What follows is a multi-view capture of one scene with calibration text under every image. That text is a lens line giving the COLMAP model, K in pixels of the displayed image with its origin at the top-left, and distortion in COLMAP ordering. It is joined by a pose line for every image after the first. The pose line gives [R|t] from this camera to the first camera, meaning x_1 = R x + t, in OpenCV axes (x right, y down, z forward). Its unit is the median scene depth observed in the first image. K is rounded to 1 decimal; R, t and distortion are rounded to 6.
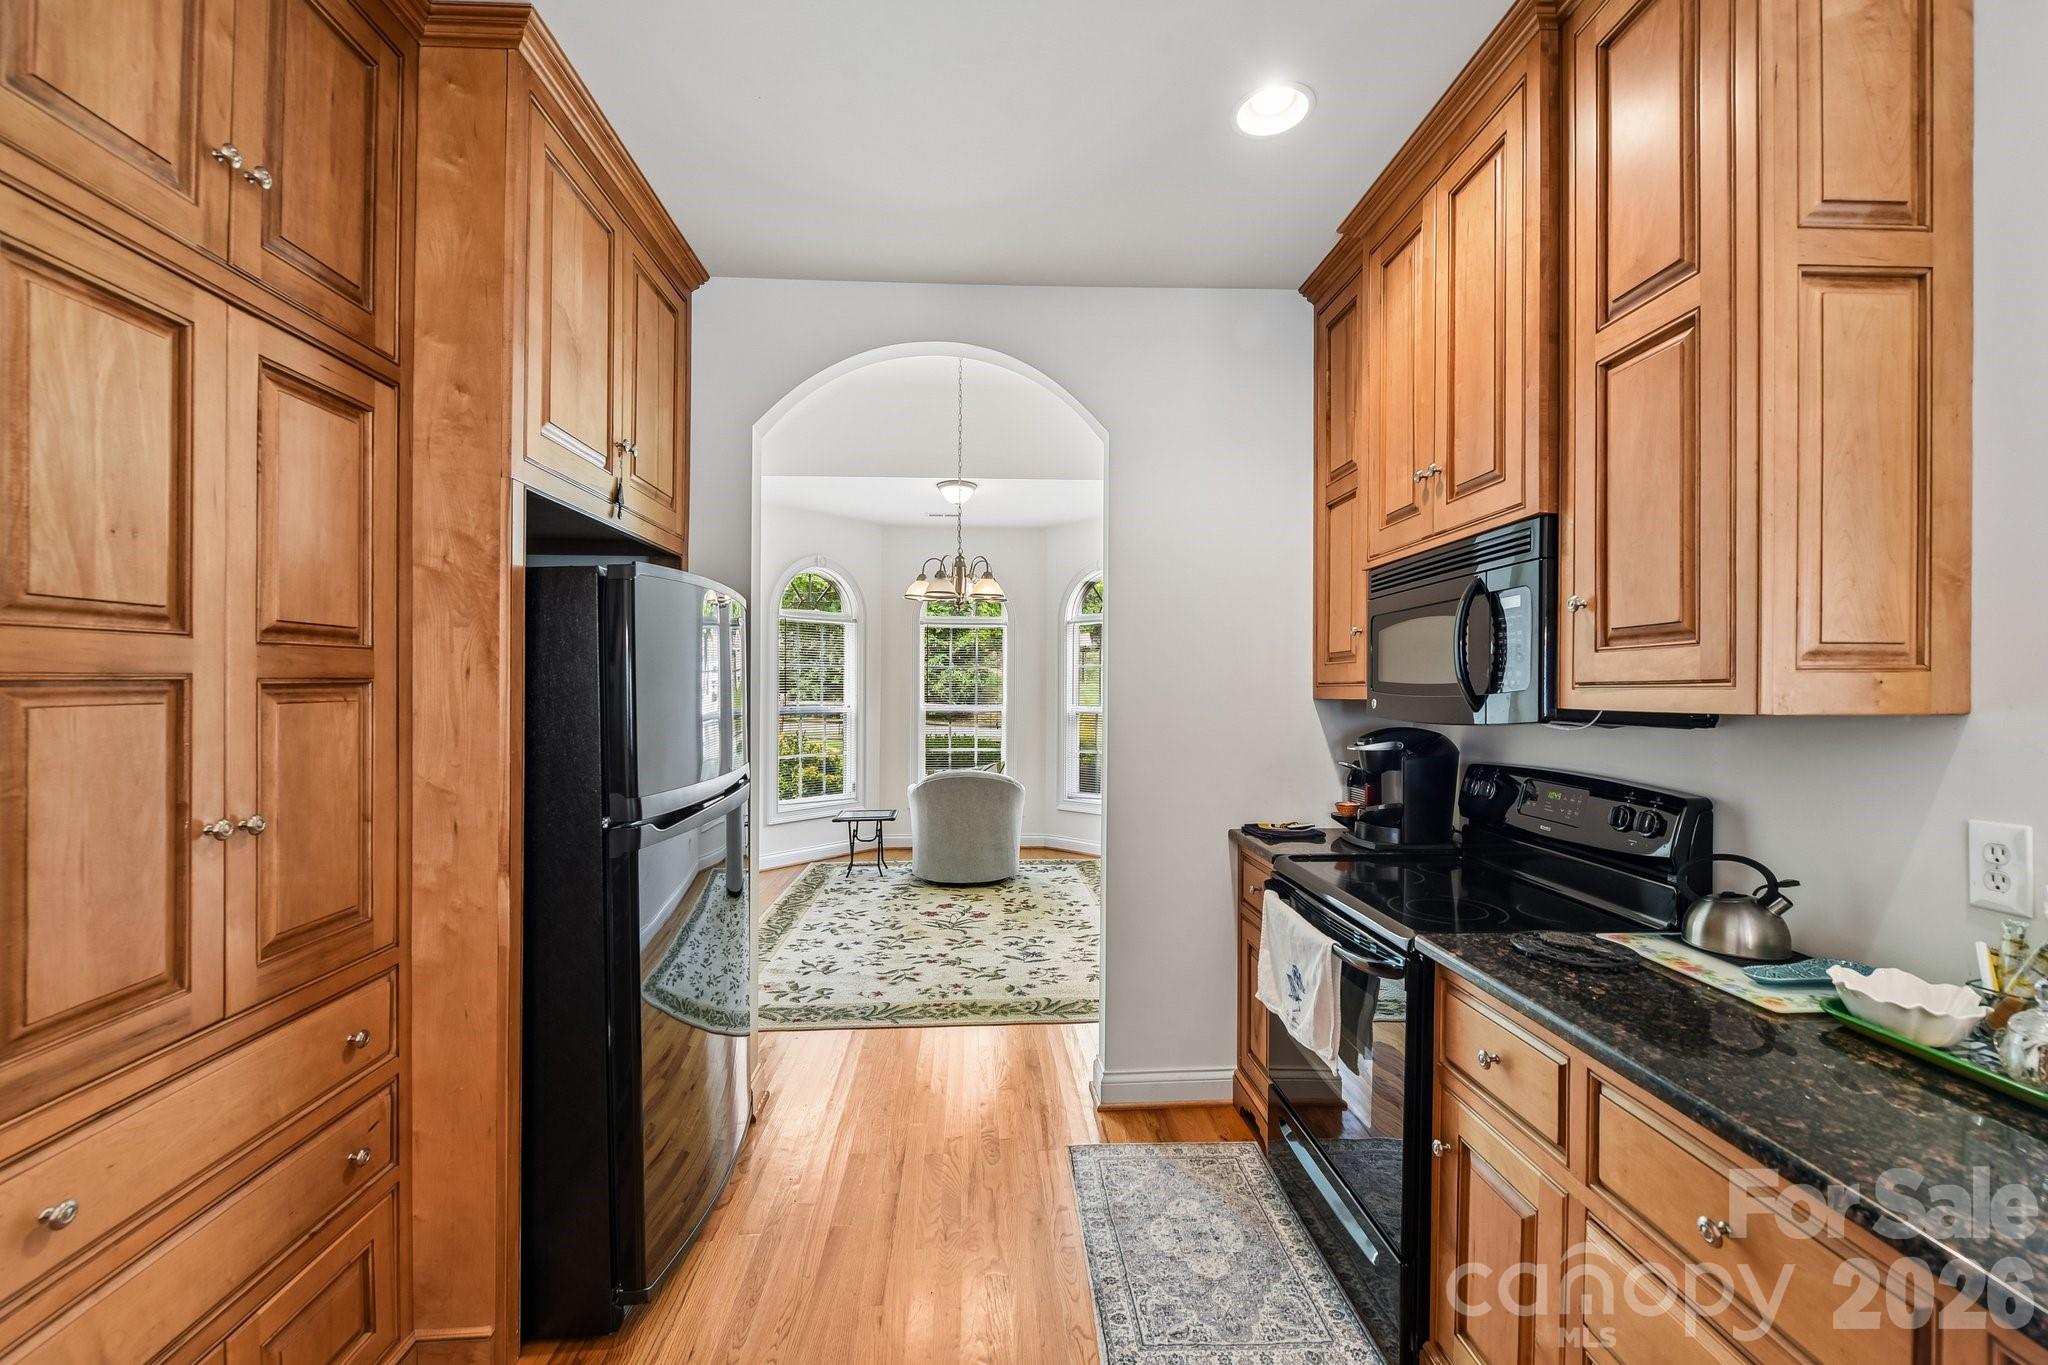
lens RADIAL K [[836.4, 0, 1013.2], [0, 836.4, 701.1], [0, 0, 1]] dist [-0.001711, -0.006120]
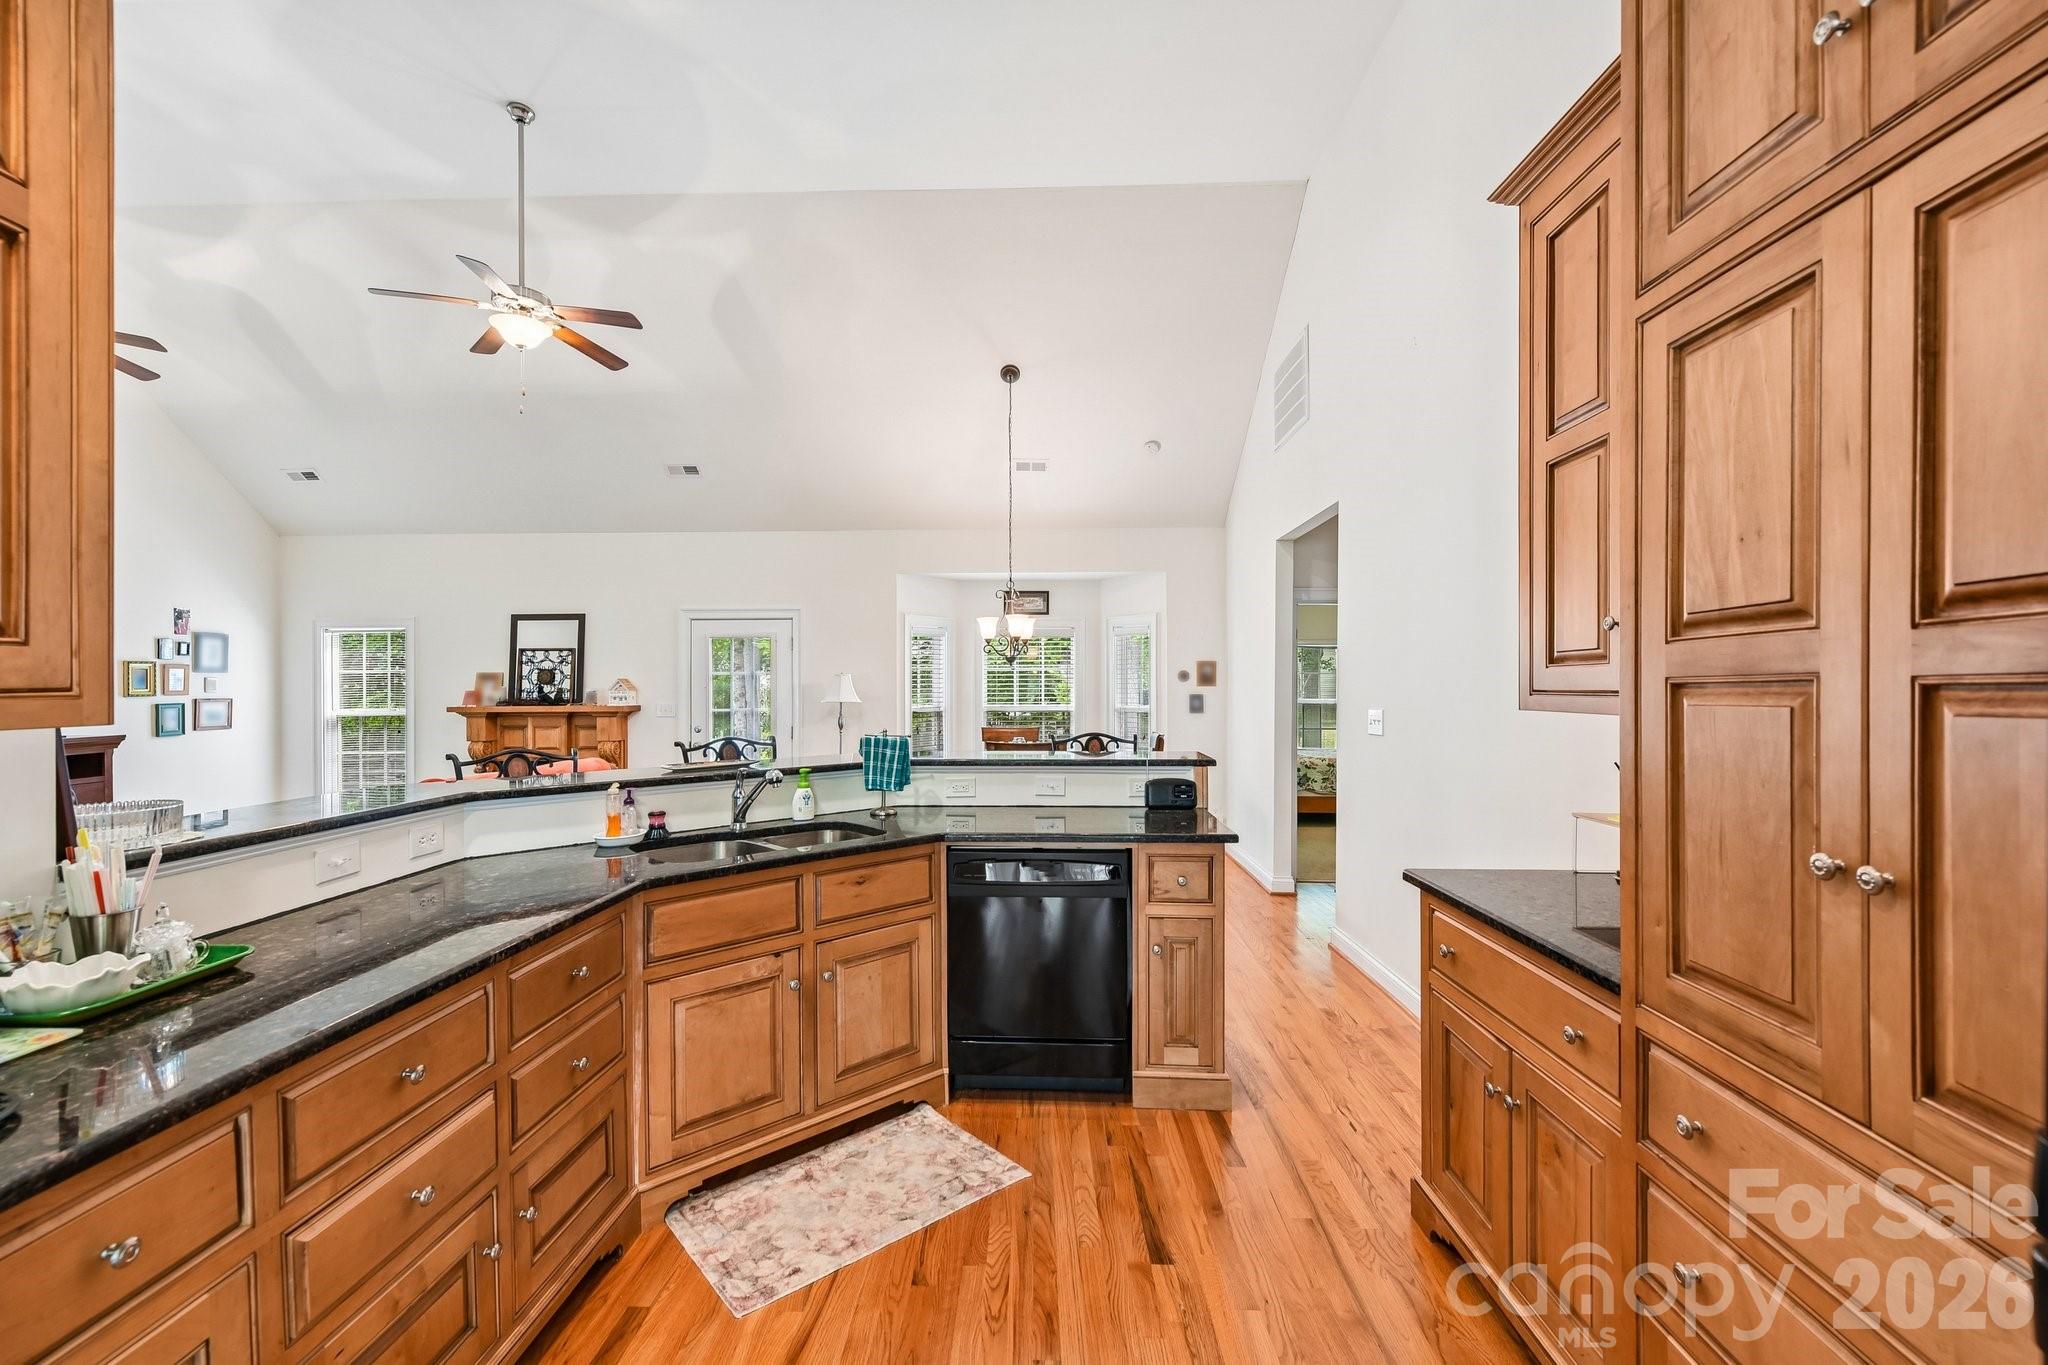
lens RADIAL K [[840.8, 0, 991.1], [0, 840.8, 689.2], [0, 0, 1]] dist [-0.001744, -0.000337]
pose [[-0.994326, -0.001112, 0.106371, -0.106832], [-0.000432, 0.999979, 0.006419, -0.009553], [-0.106376, 0.006336, -0.994306, 0.884100]]
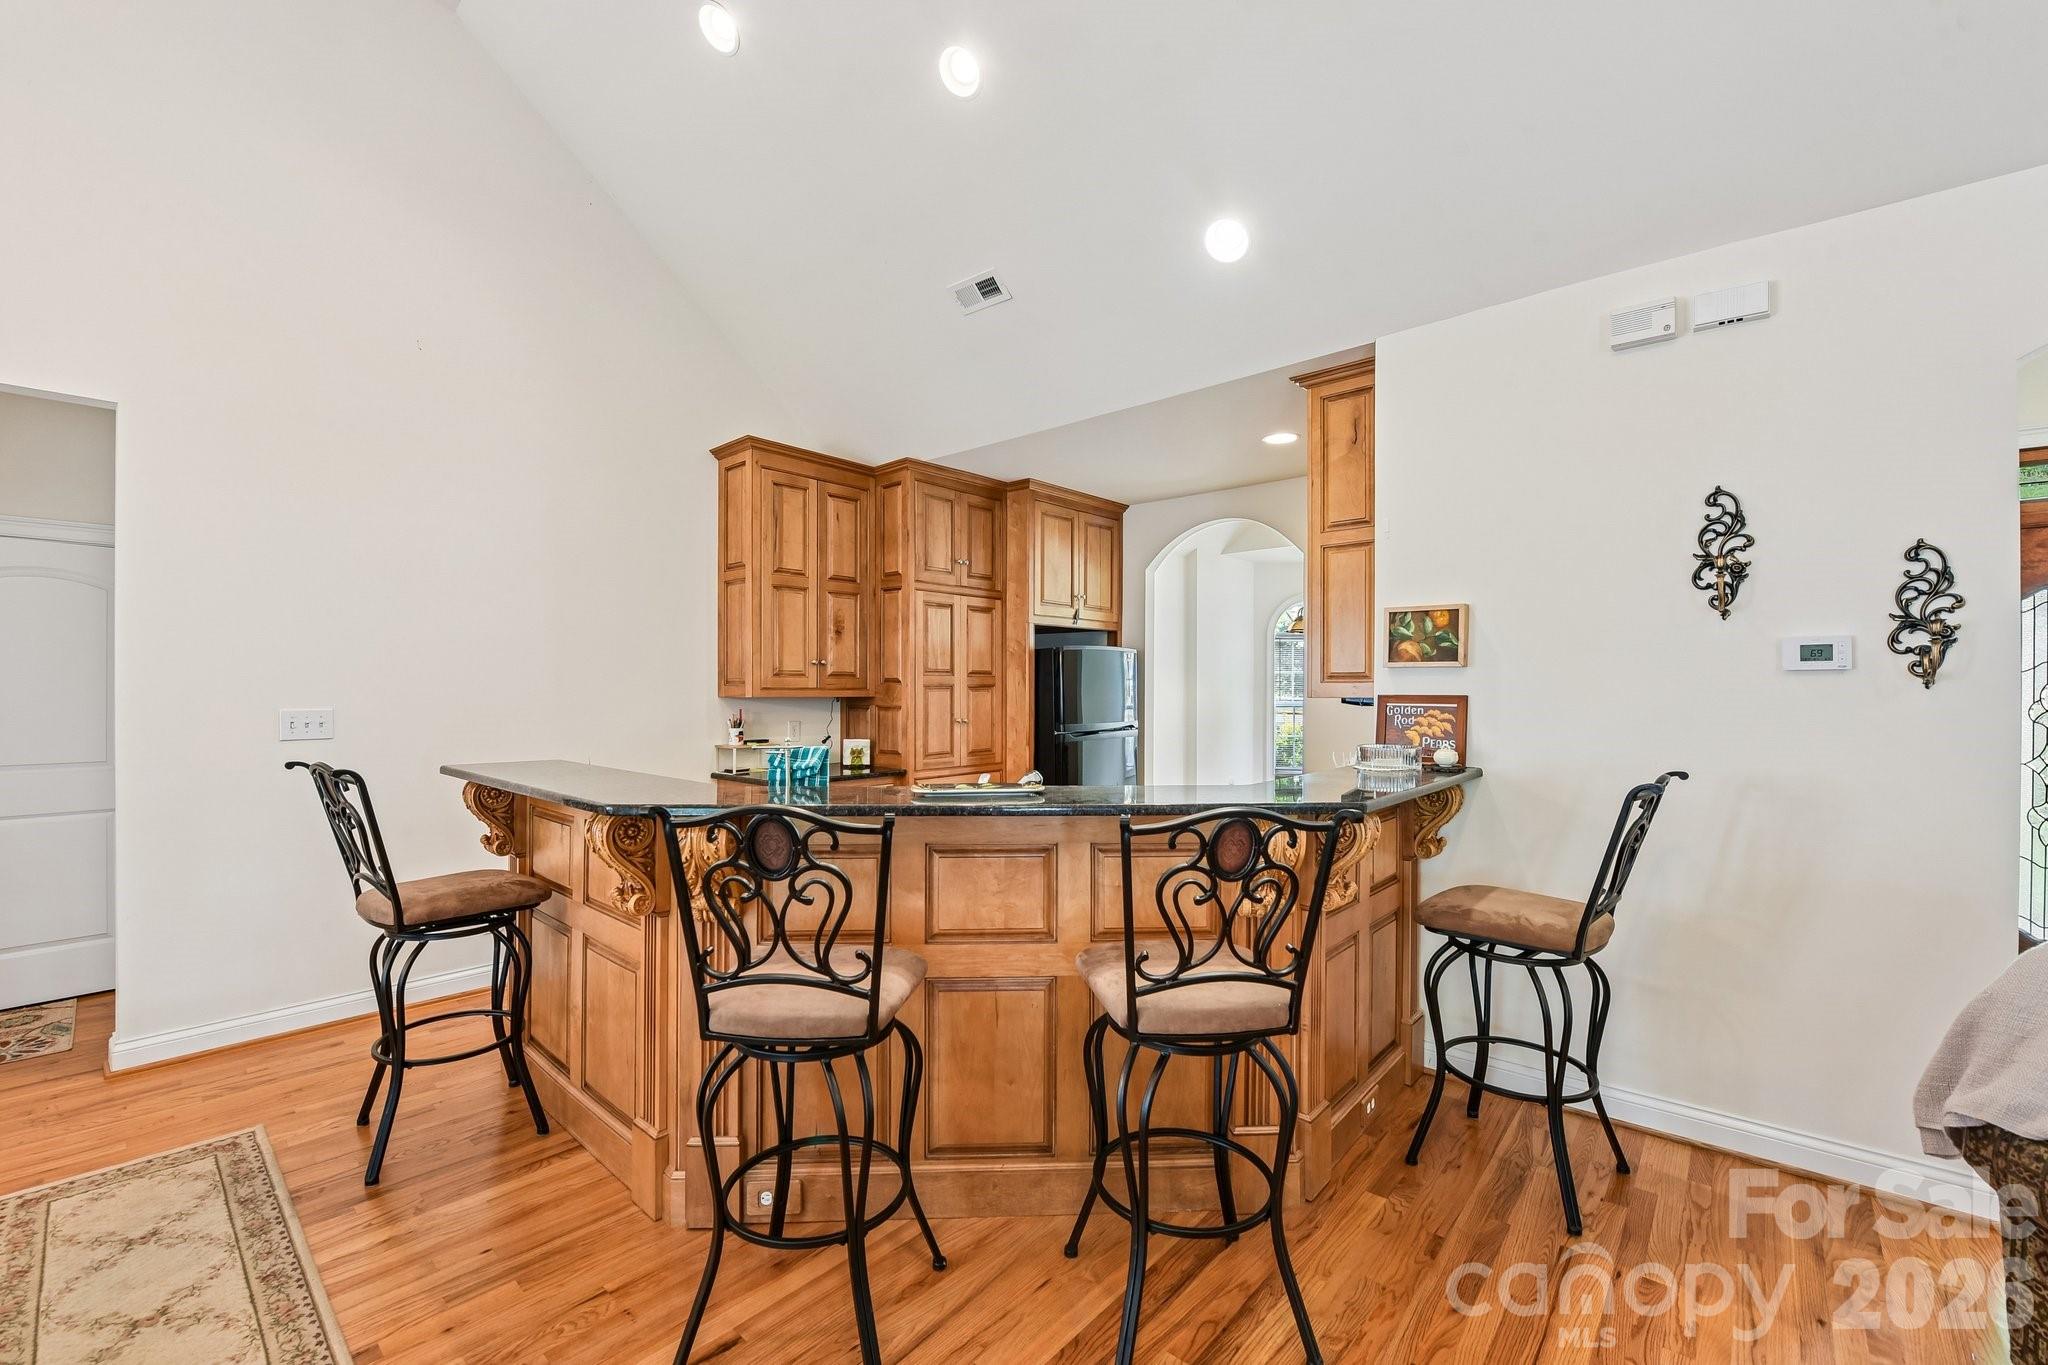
lens RADIAL K [[831.7, 0, 1018.9], [0, 831.7, 686.9], [0, 0, 1]] dist [-0.018701, 0.000155]
pose [[0.712335, -0.001787, -0.701837, 1.046685], [-0.006881, 0.999931, -0.009529, 0.008717], [0.701806, 0.011618, 0.712273, -0.846369]]
